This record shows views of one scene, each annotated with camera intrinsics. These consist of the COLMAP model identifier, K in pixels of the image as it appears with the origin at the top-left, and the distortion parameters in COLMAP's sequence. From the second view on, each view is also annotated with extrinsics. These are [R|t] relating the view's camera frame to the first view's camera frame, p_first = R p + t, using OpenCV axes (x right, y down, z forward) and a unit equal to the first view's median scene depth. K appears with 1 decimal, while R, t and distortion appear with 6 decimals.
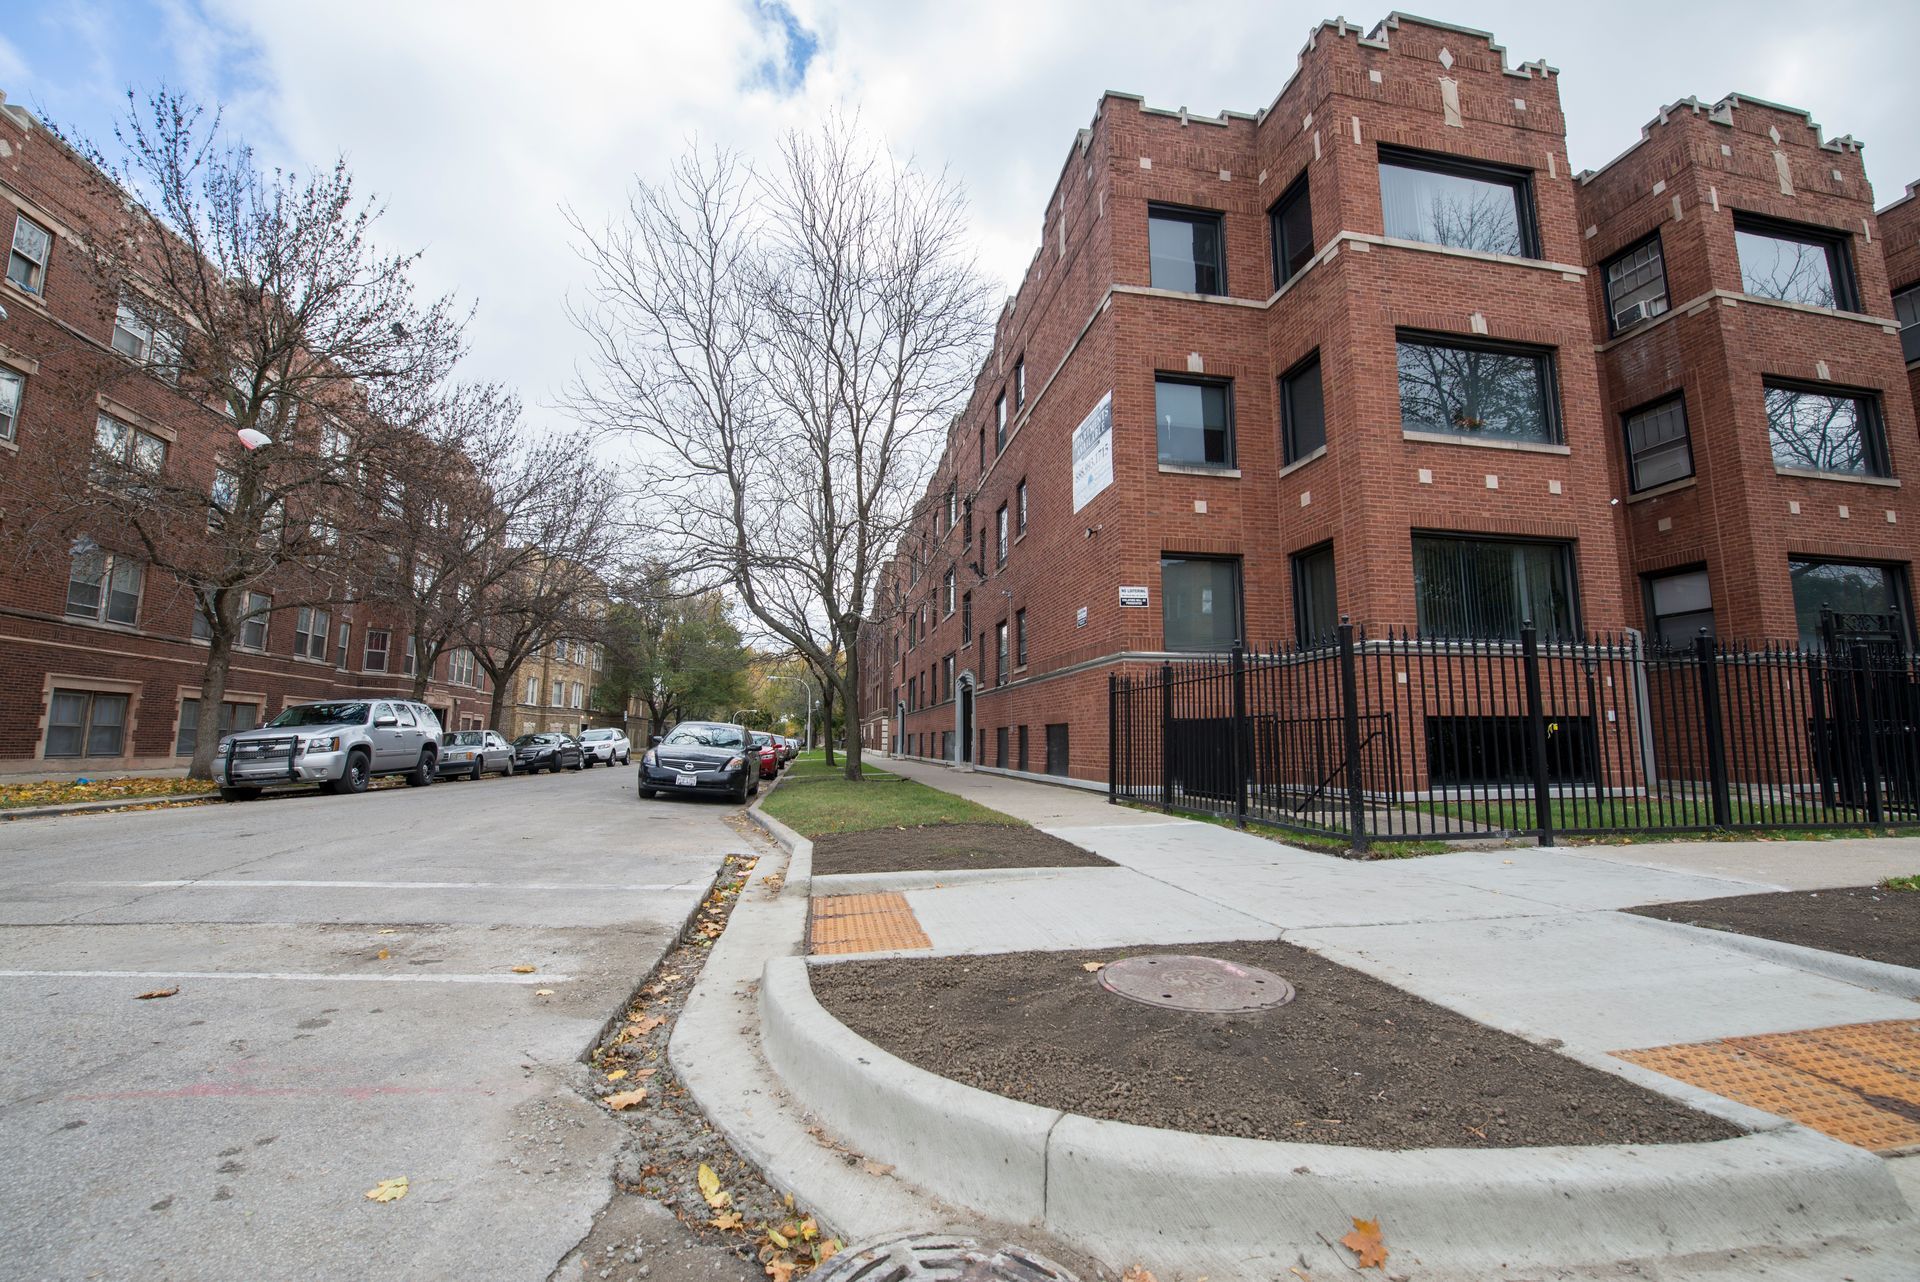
lens RADIAL K [[763.0, 0, 958.8], [0, 763.0, 644.6], [0, 0, 1]] dist [-0.013545, -0.003395]
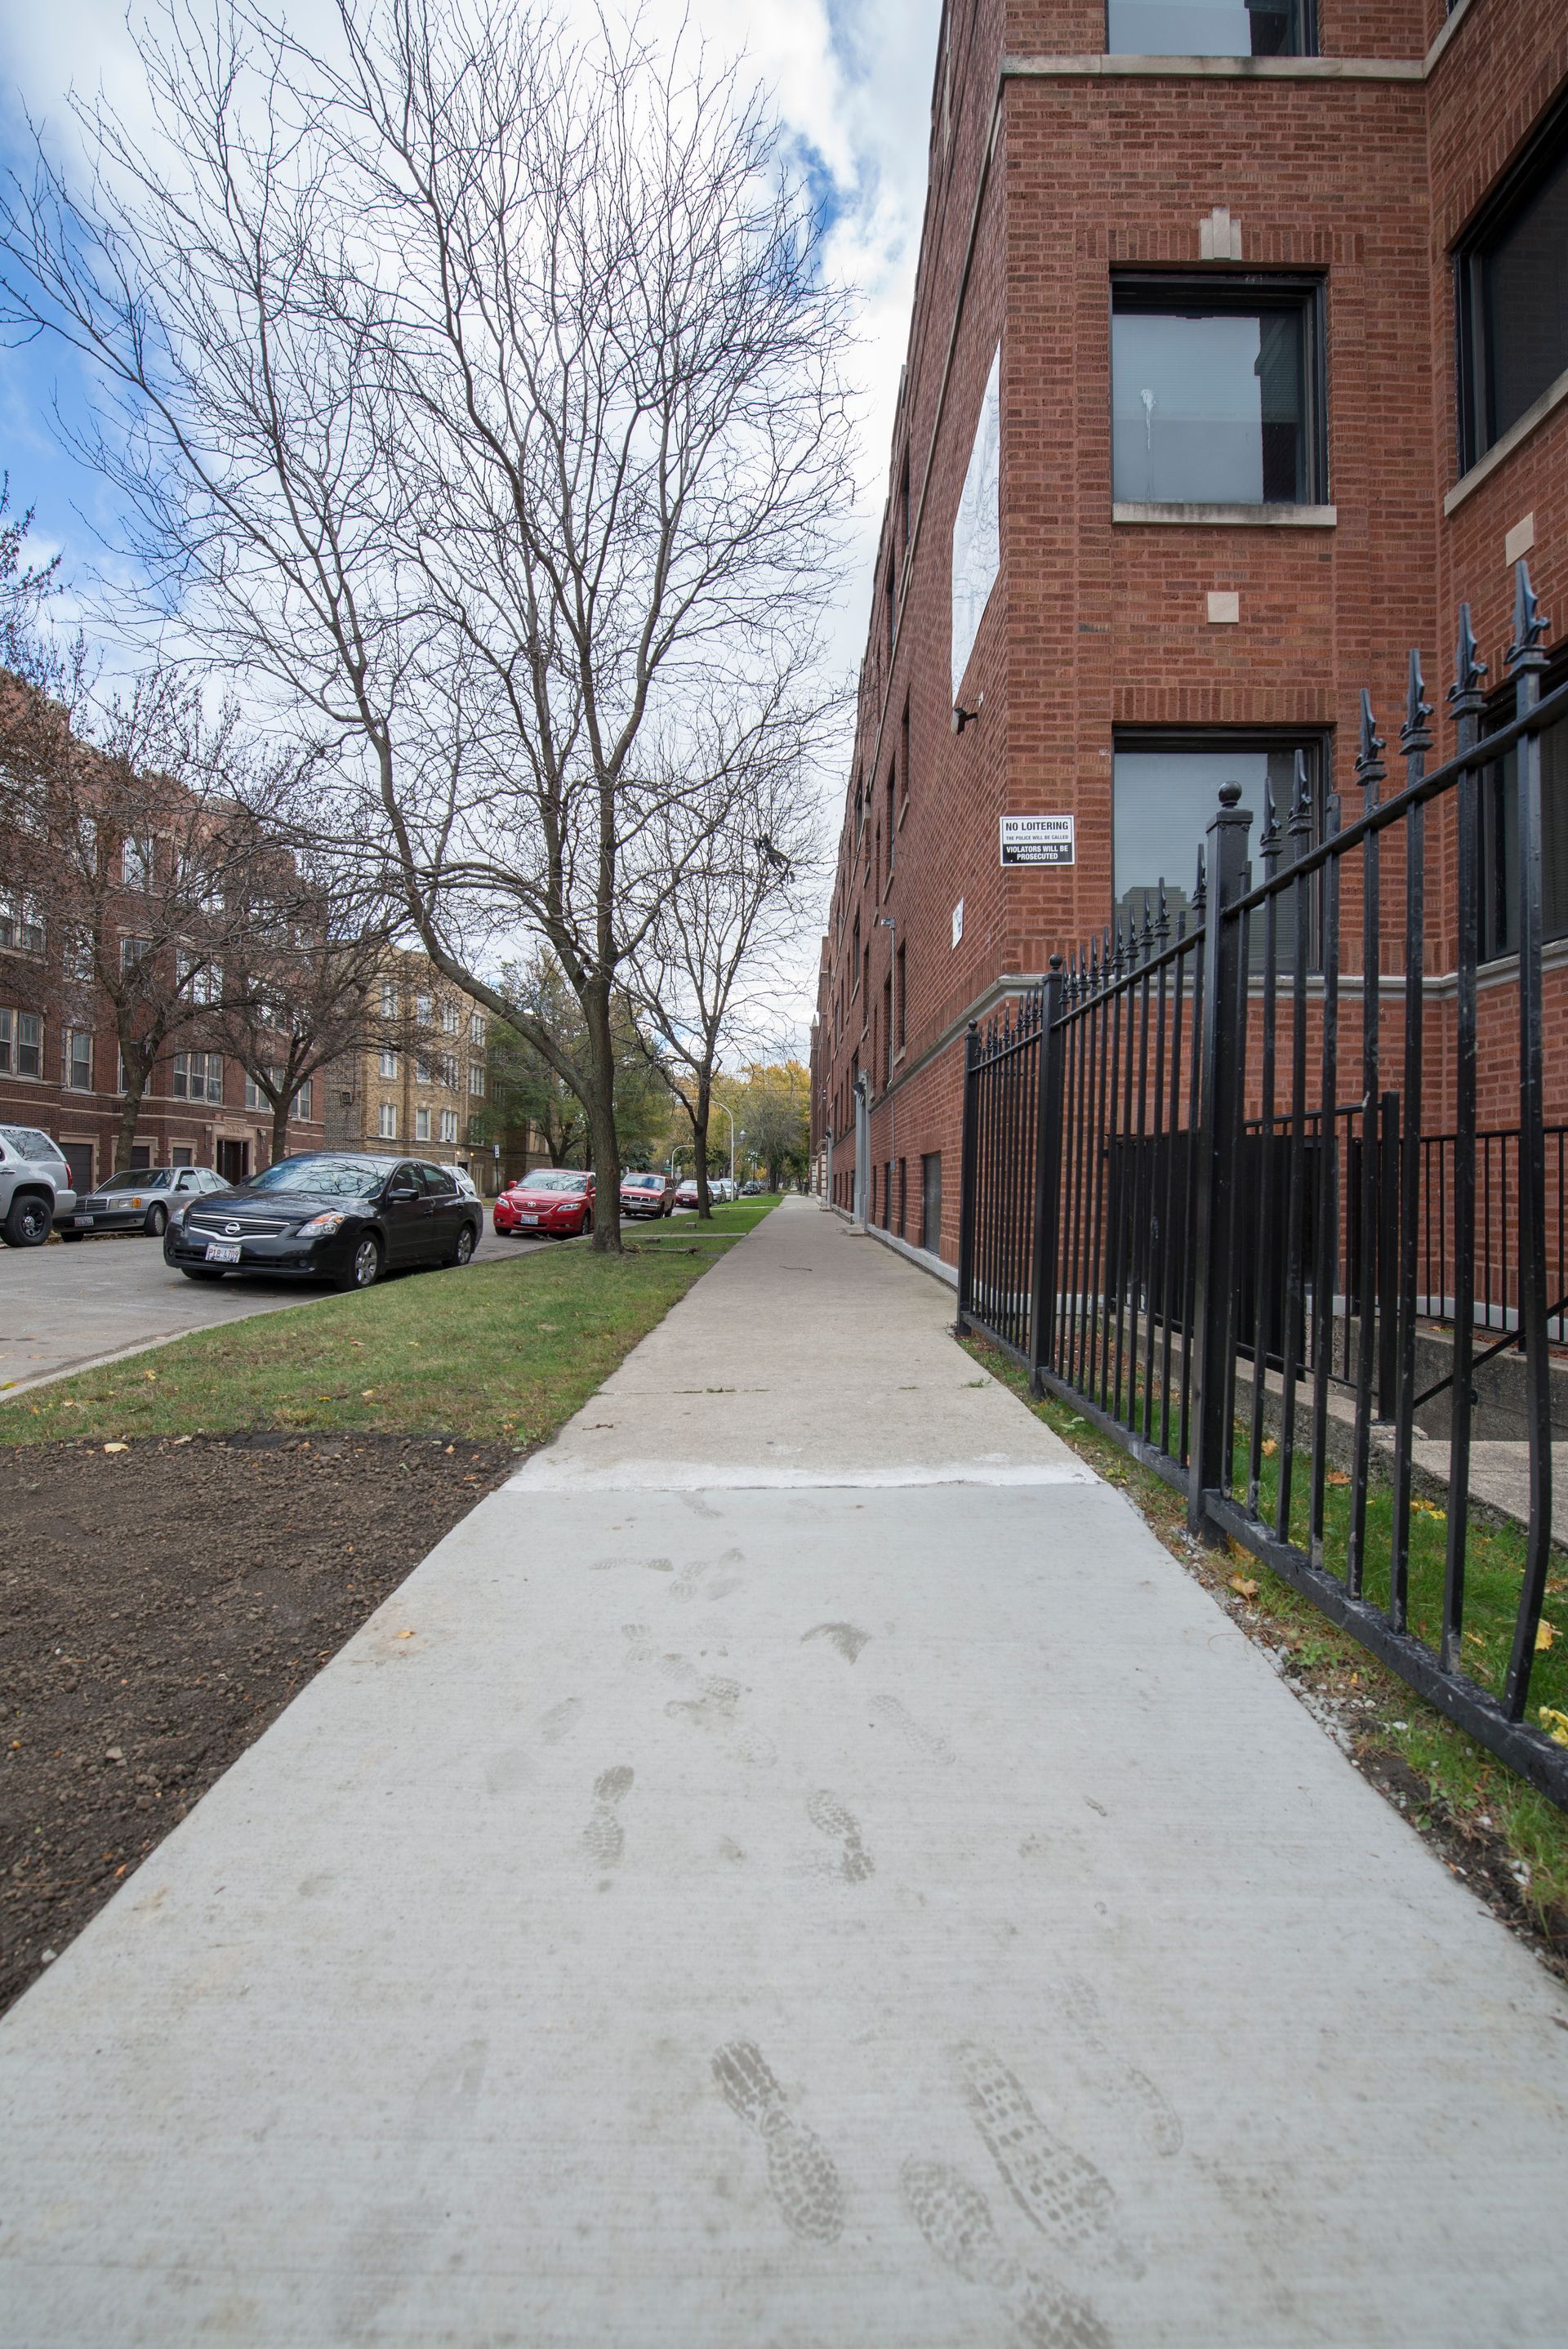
lens RADIAL K [[942.3, 0, 782.7], [0, 942.3, 1189.0], [0, 0, 1]] dist [-0.022150, -0.000540]
pose [[0.979721, 0.006558, -0.200259, 0.186331], [0.019623, 0.991519, 0.128471, 0.053000], [0.199404, -0.129795, 0.971283, 0.430597]]
